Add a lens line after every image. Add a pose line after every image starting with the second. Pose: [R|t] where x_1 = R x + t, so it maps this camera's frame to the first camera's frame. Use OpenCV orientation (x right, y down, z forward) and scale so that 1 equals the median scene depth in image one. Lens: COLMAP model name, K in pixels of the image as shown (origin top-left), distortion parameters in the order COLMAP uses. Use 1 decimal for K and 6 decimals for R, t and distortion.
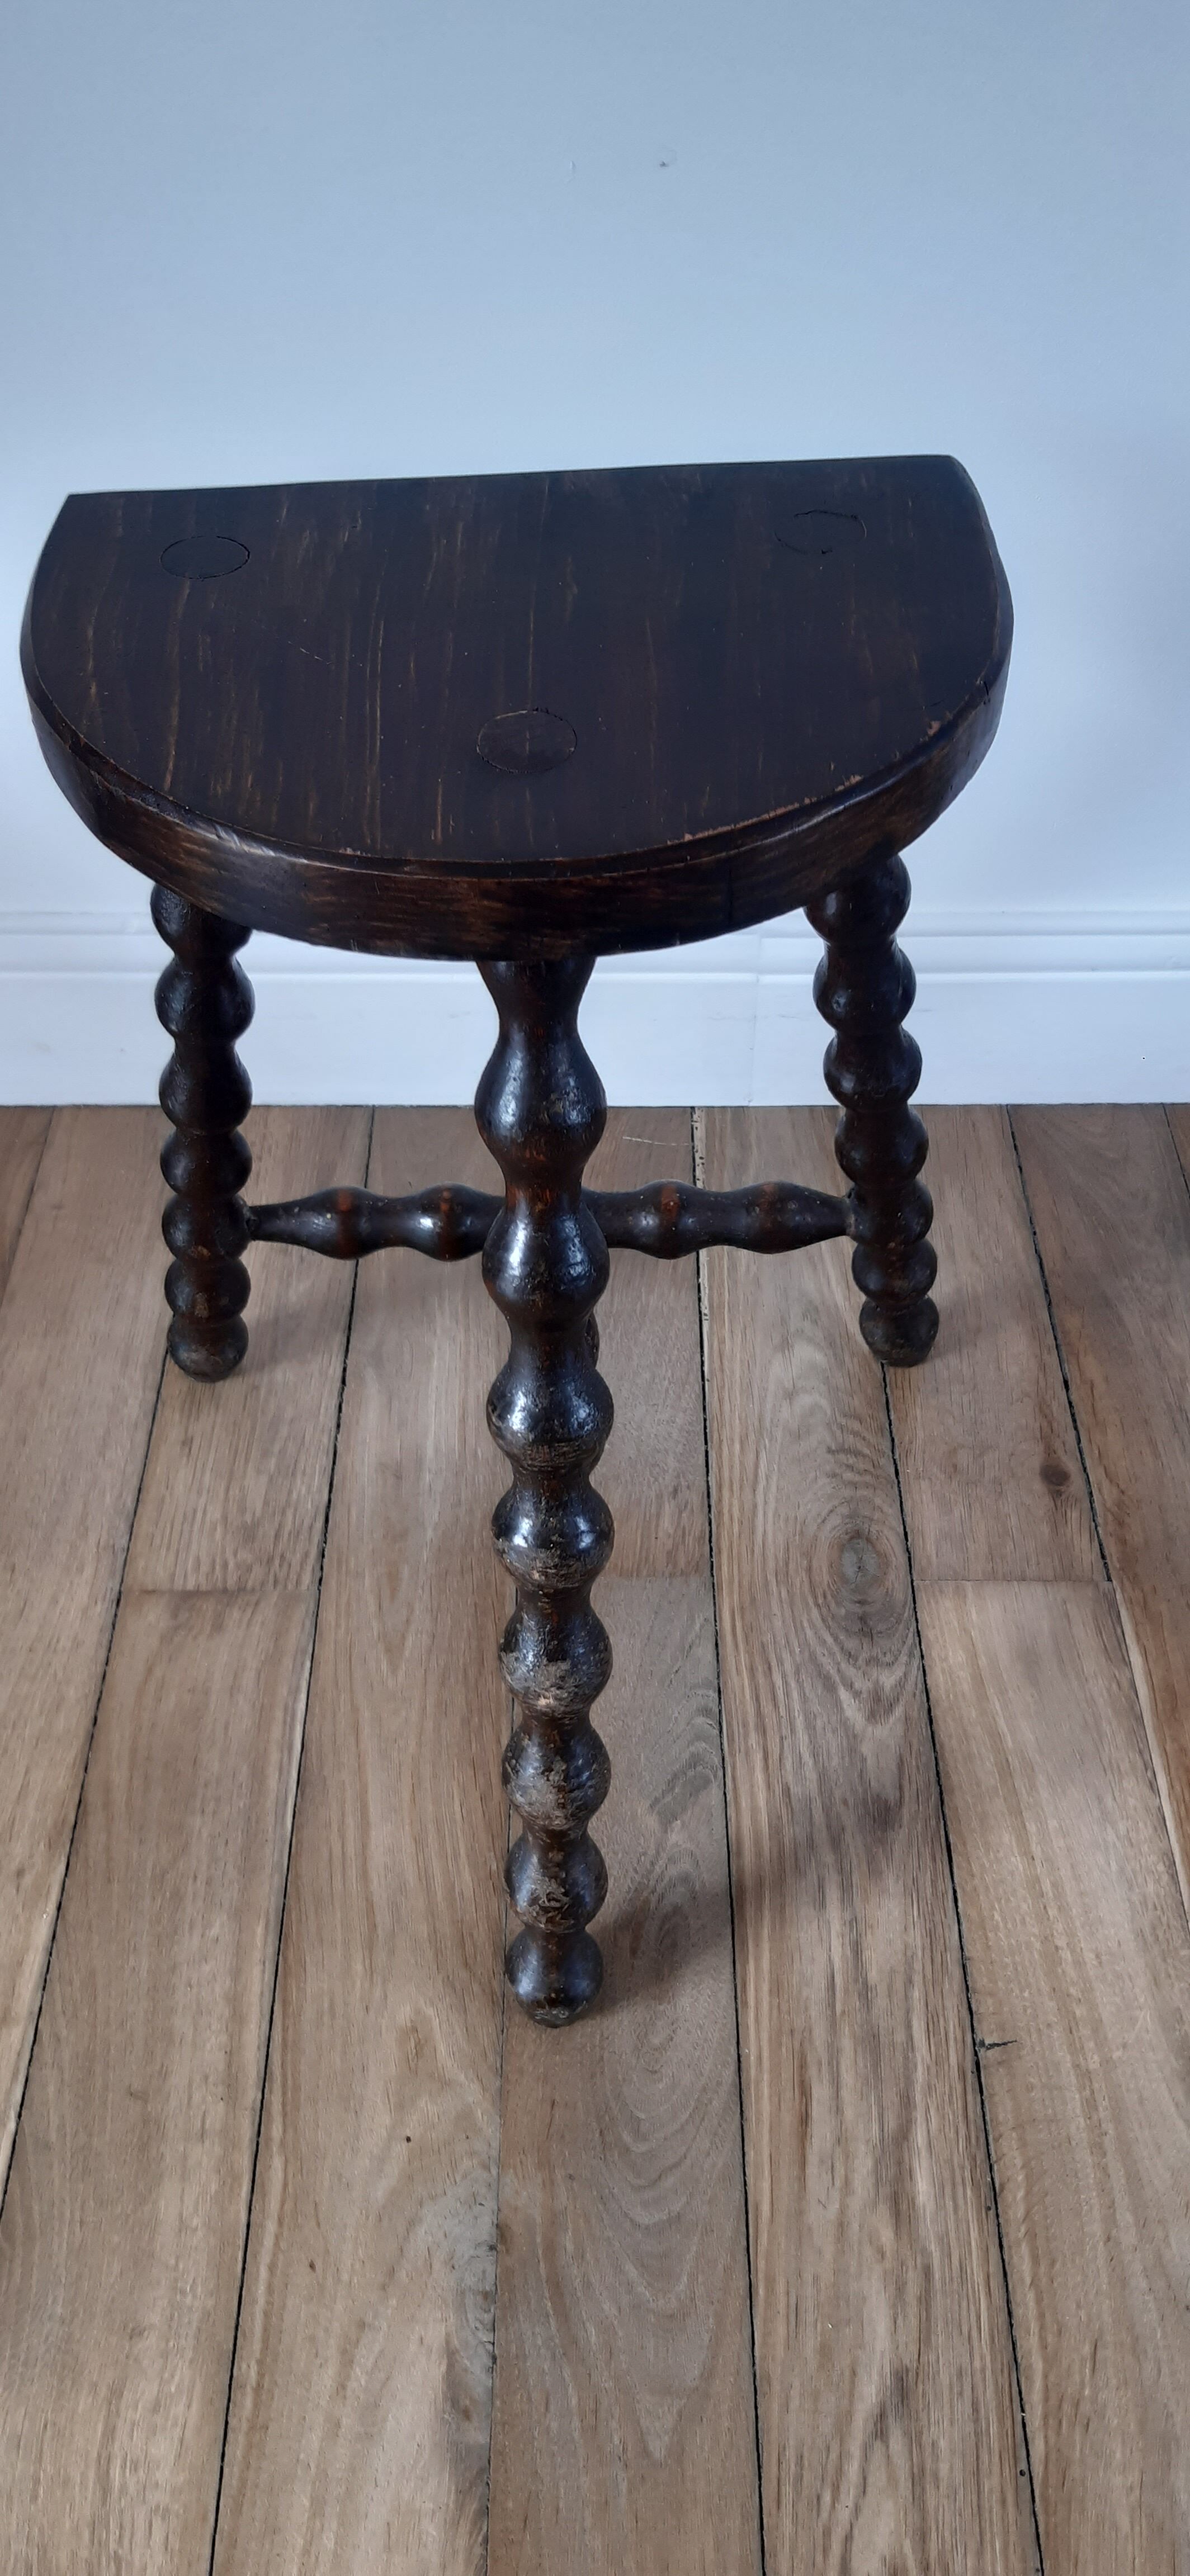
lens RADIAL K [[2046.4, 0, 594.0], [0, 2046.4, 1273.6], [0, 0, 1]] dist [0.056767, -0.139719]
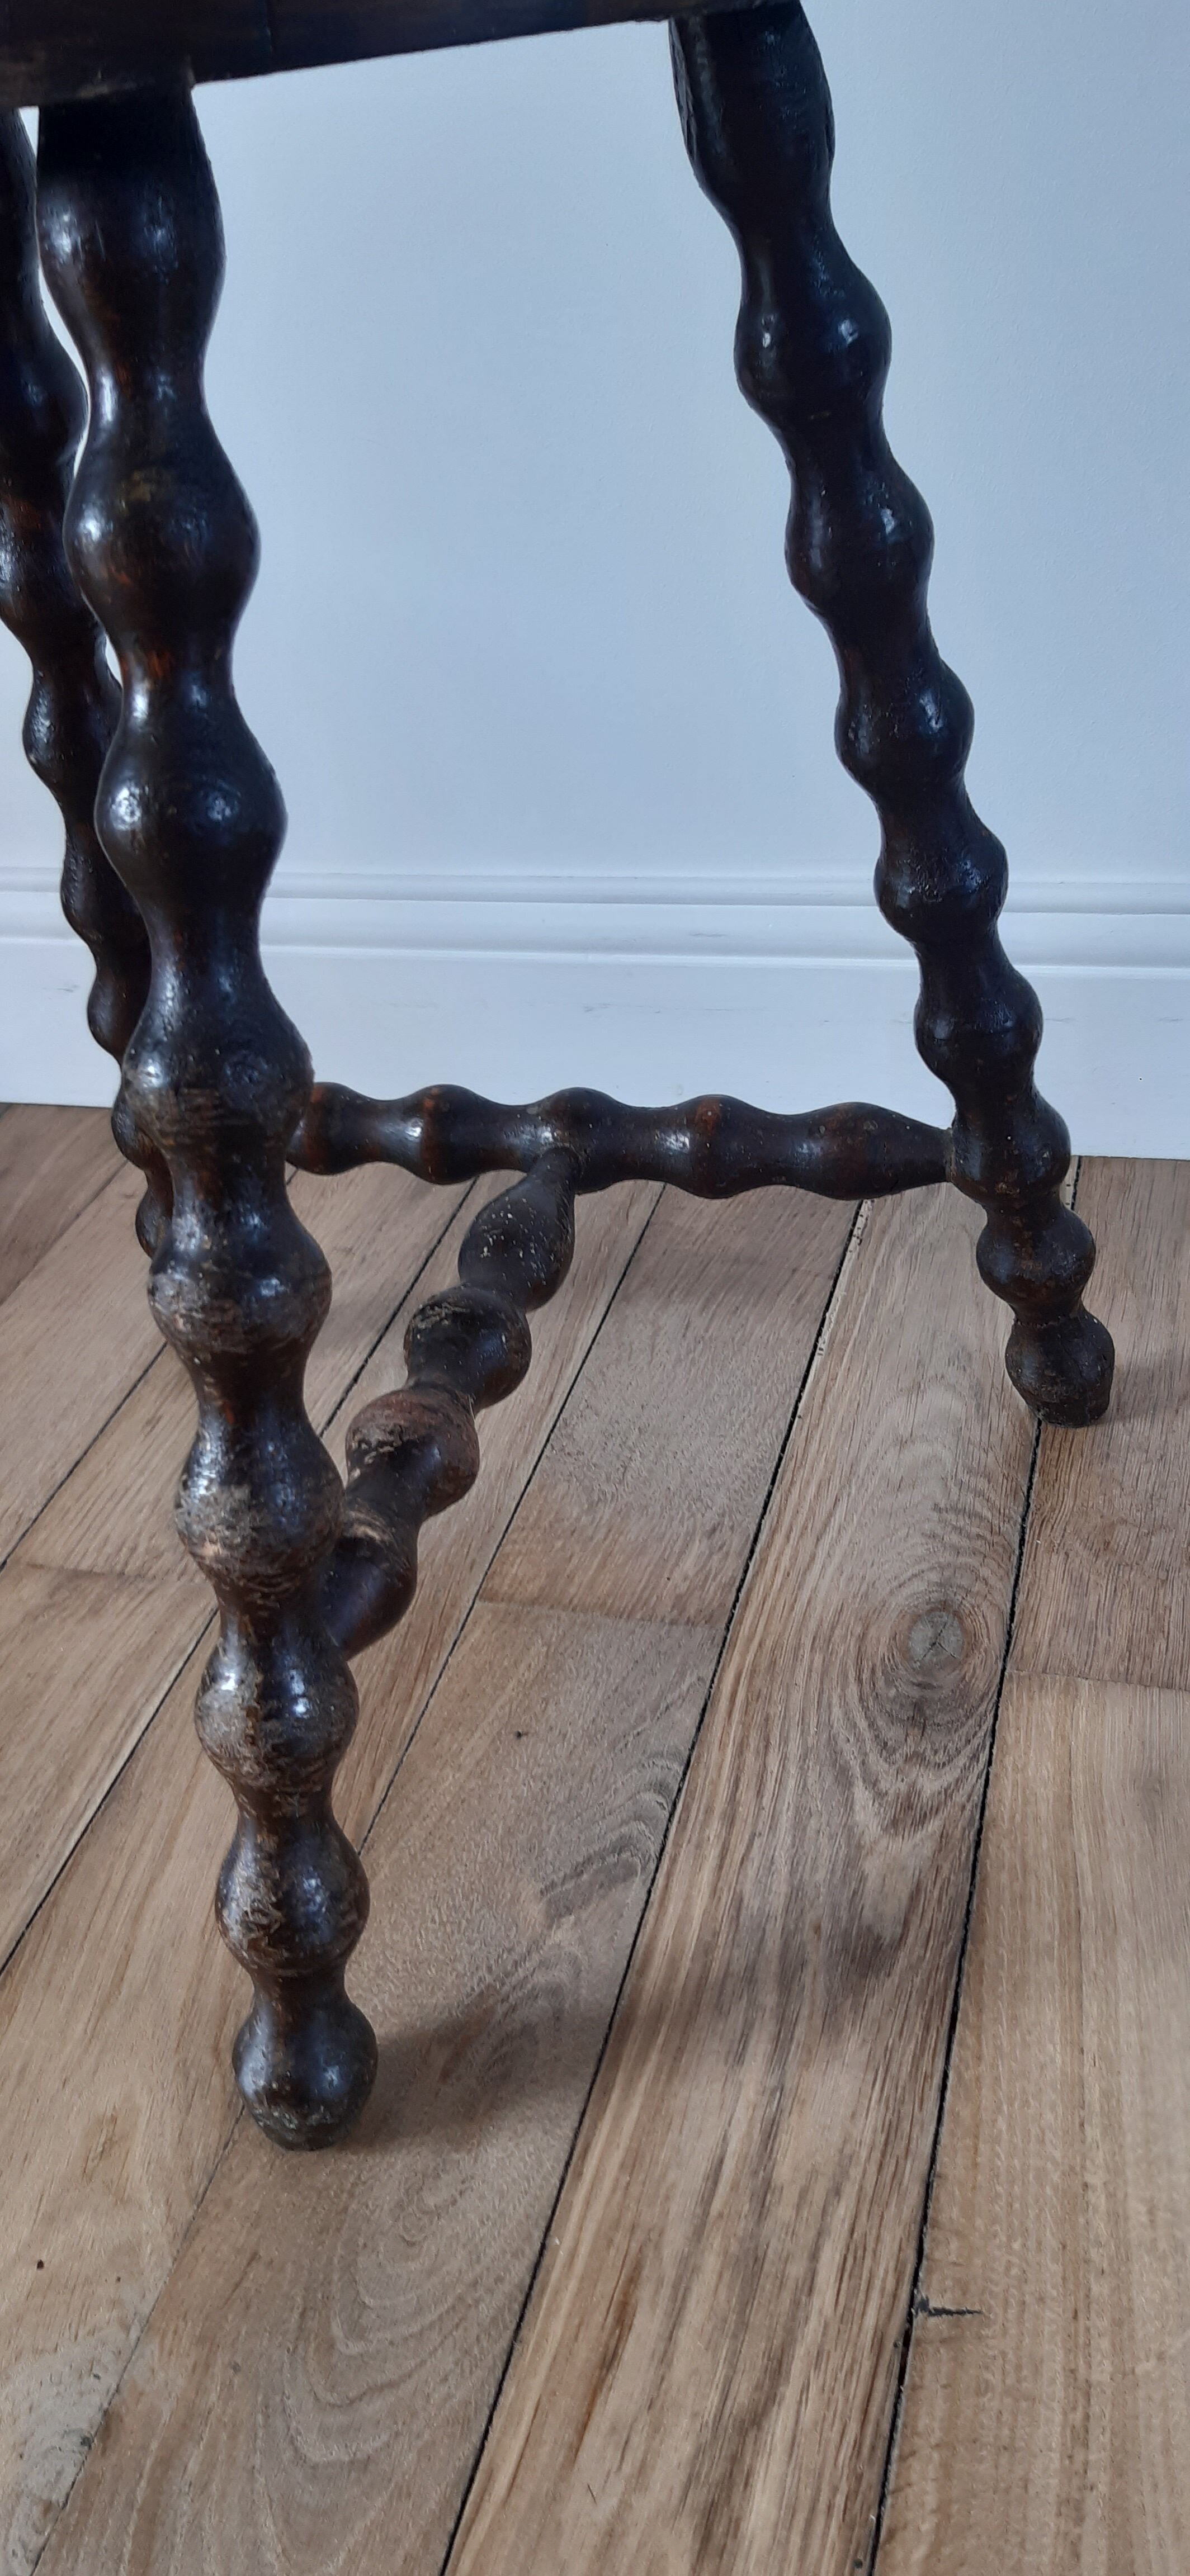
lens RADIAL K [[2046.4, 0, 593.4], [0, 2046.4, 1269.0], [0, 0, 1]] dist [0.056767, -0.139719]
pose [[0.959774, 0.068744, -0.272229, 0.216731], [-0.126400, 0.971546, -0.200303, 0.187966], [0.250713, 0.226656, 0.941154, 0.292074]]
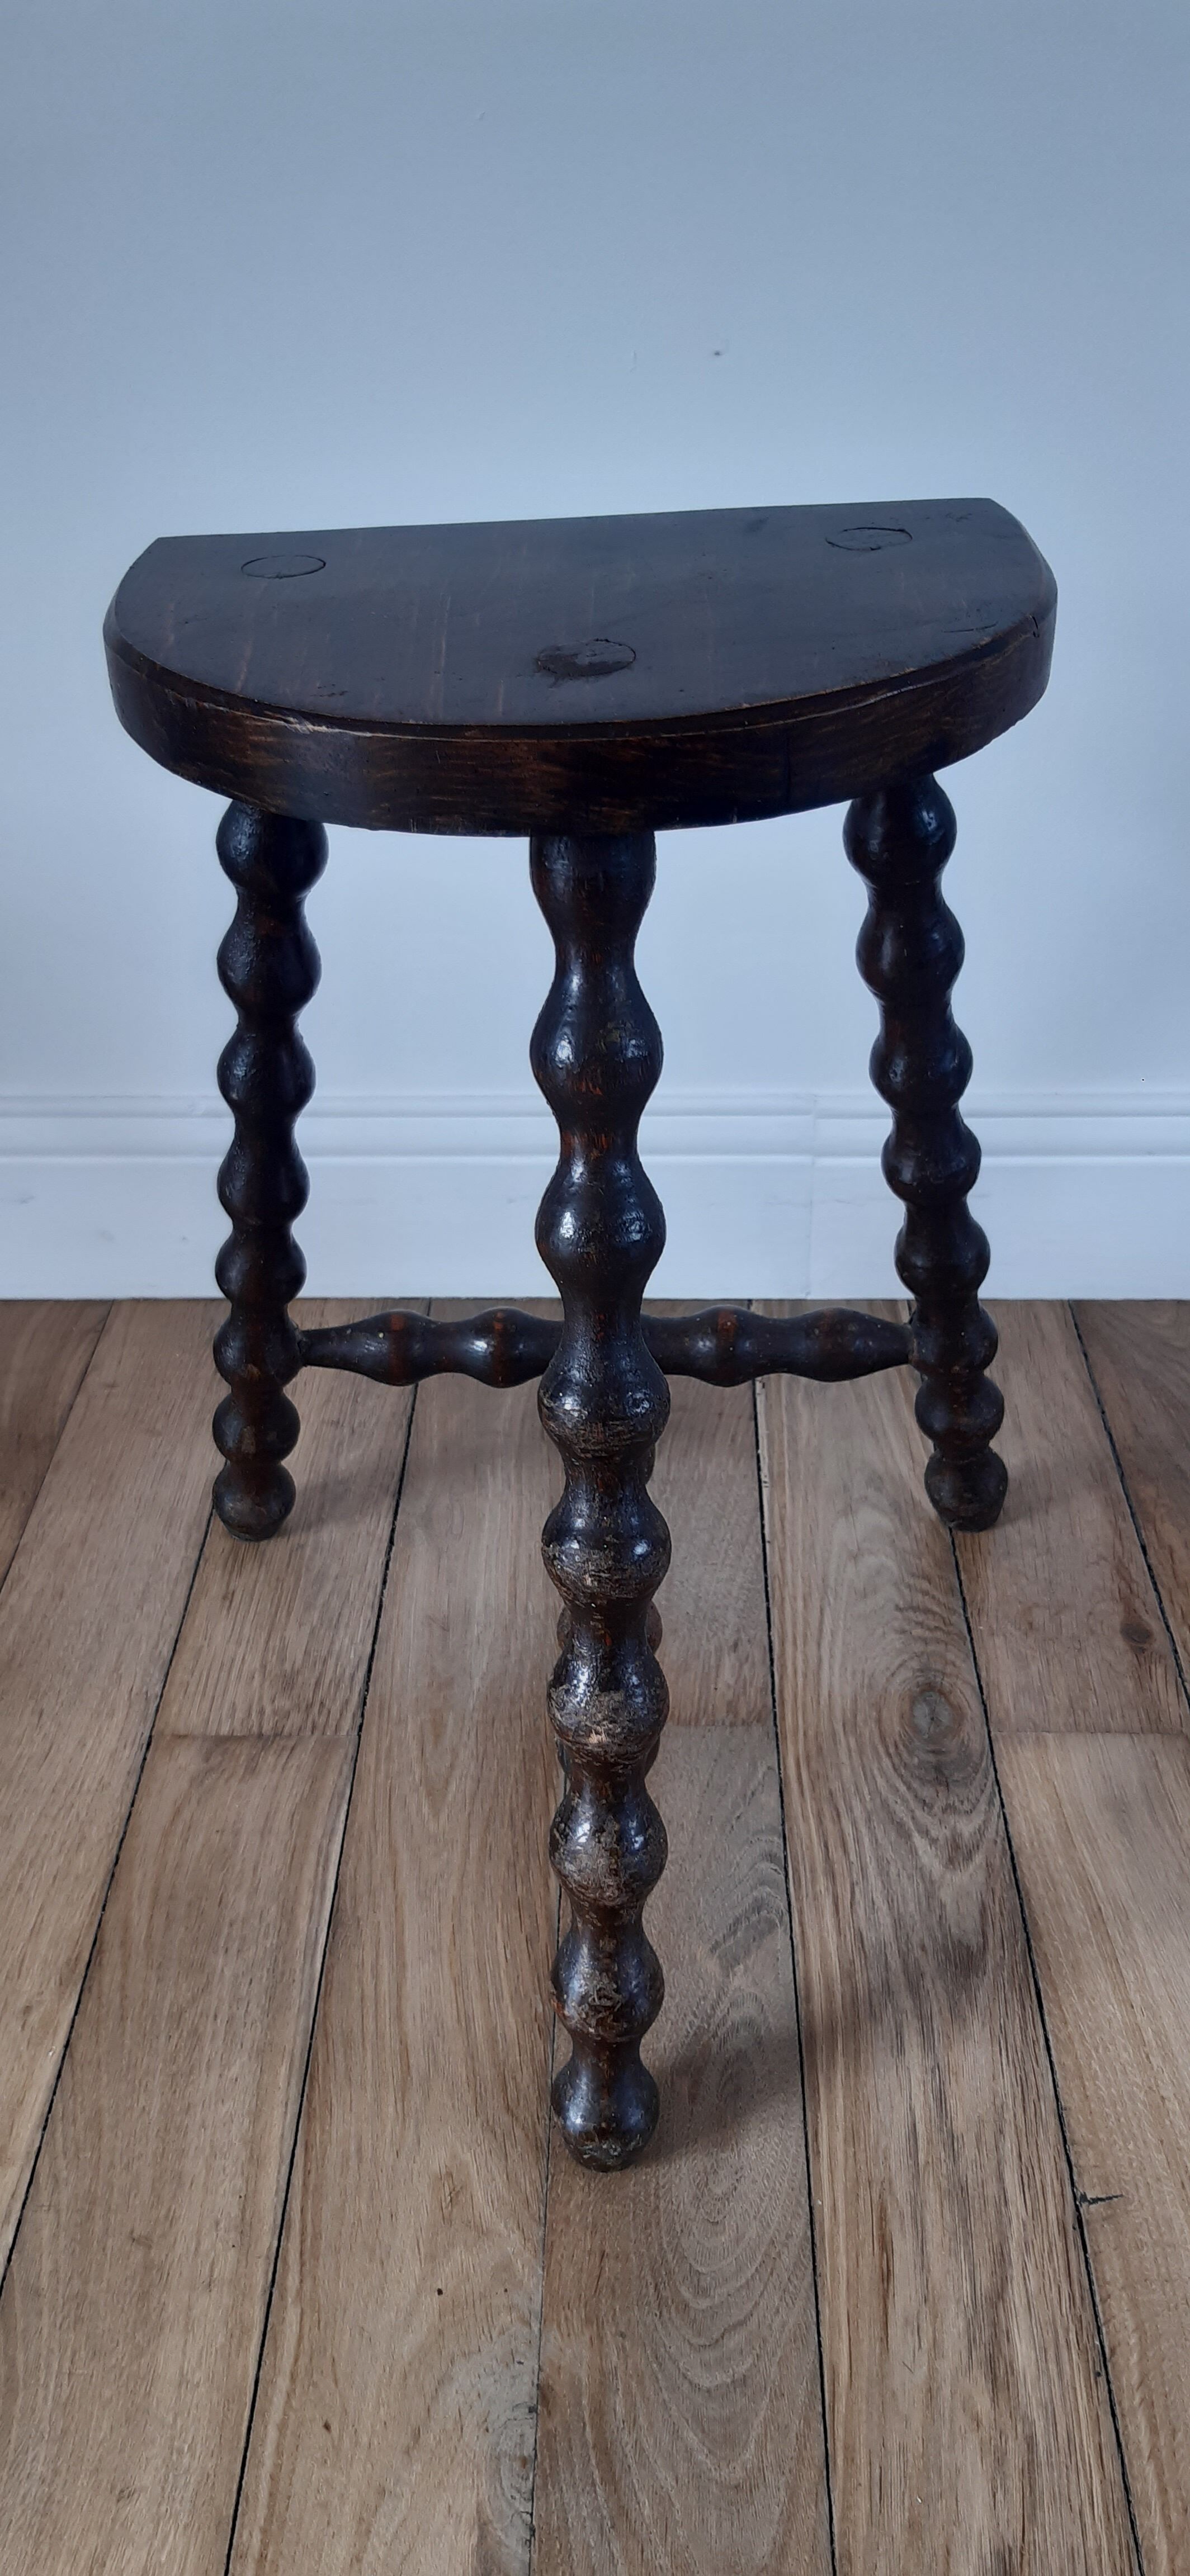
lens RADIAL K [[2046.4, 0, 595.5], [0, 2046.4, 1280.3], [0, 0, 1]] dist [0.056767, -0.139719]
pose [[0.999619, 0.002331, -0.027490, 0.000414], [-0.008093, 0.977364, -0.211411, 0.158644], [0.026374, 0.211553, 0.977010, 0.034996]]
